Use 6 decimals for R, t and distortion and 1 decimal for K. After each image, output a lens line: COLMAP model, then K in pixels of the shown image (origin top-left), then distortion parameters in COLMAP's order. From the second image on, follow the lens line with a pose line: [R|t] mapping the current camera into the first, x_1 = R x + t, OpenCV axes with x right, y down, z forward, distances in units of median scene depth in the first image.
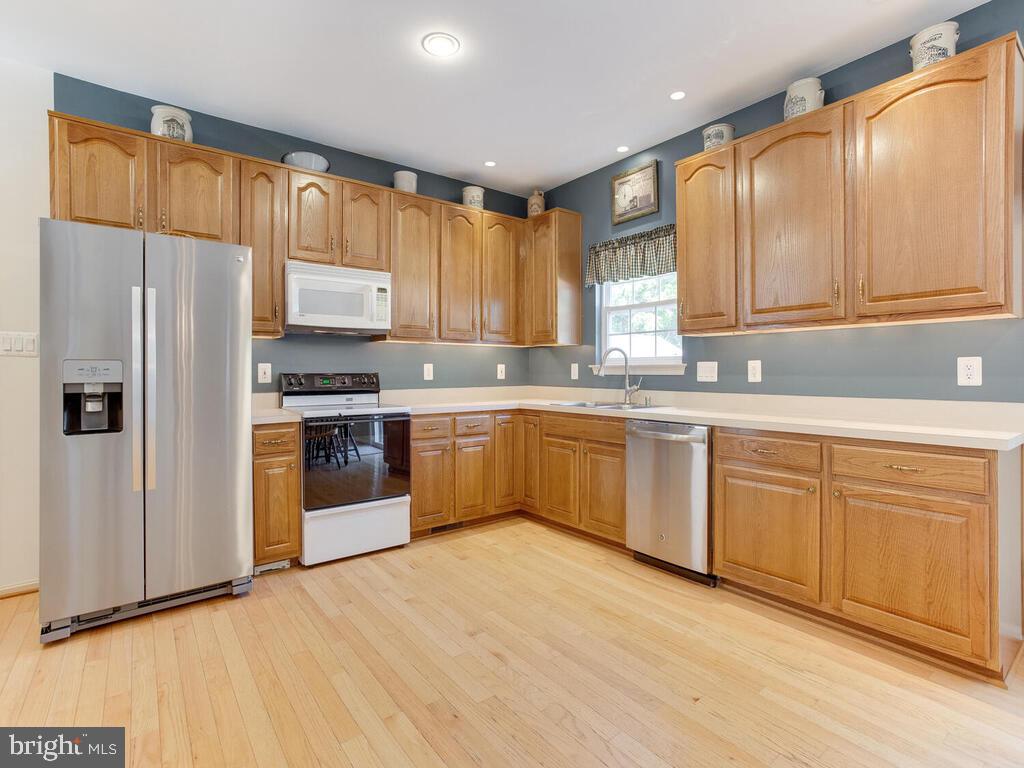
lens RADIAL K [[505.1, 0, 523.3], [0, 505.1, 364.6], [0, 0, 1]] dist [-0.017555, -0.000025]
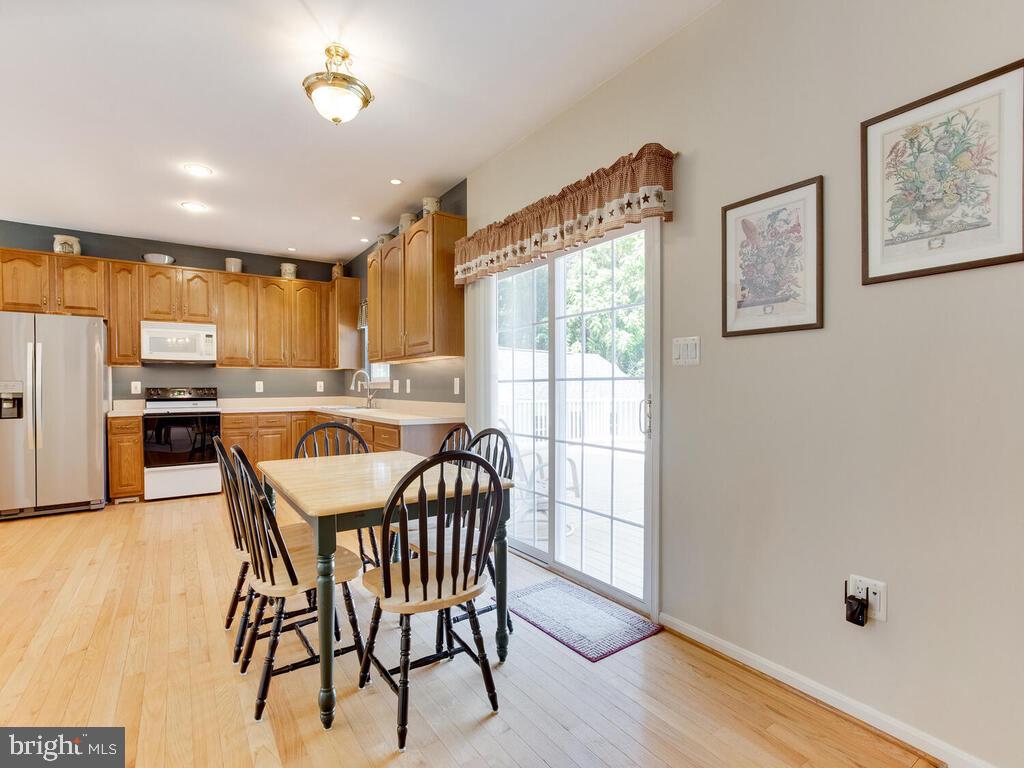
lens RADIAL K [[496.7, 0, 512.0], [0, 496.7, 384.0], [0, 0, 1]] dist [-0.000700, 0.000615]
pose [[0.997738, -0.001711, -0.067195, 0.825418], [0.002441, 0.999939, 0.010785, -0.009855], [0.067172, -0.010924, 0.997682, -0.537922]]
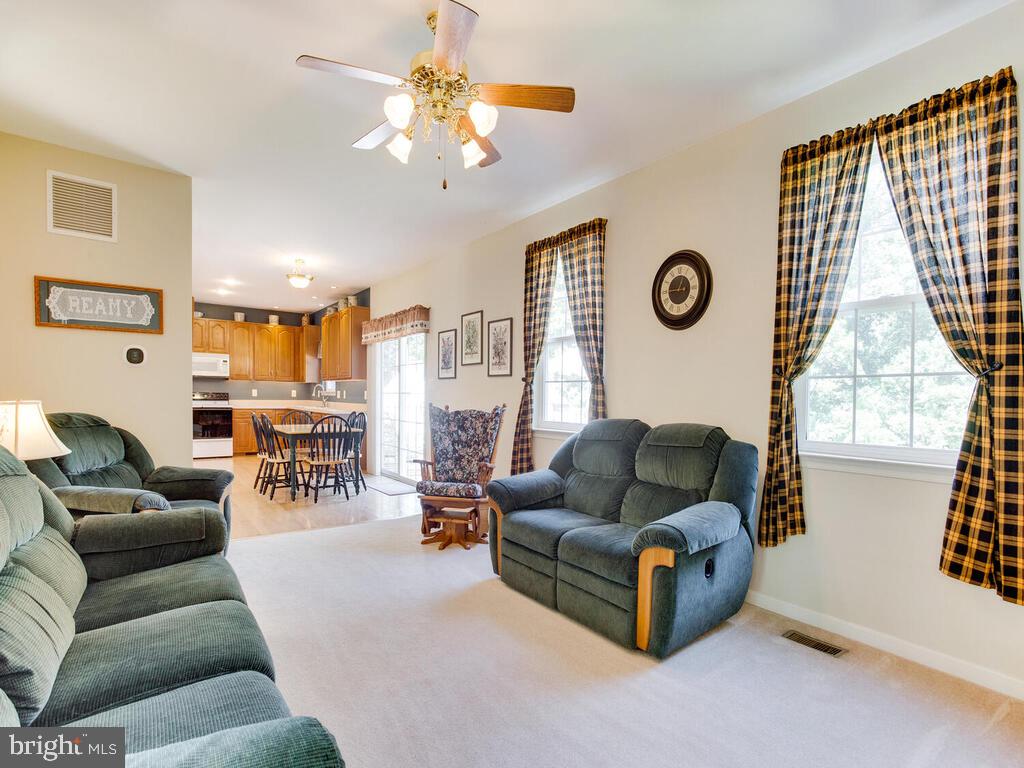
lens RADIAL K [[509.4, 0, 511.1], [0, 509.4, 414.1], [0, 0, 1]] dist [-0.000029, 0.000002]
pose [[0.999107, 0.020213, -0.037100, 1.374232], [-0.018428, 0.998686, 0.047825, -0.028606], [0.038018, -0.047098, 0.998167, -1.679143]]
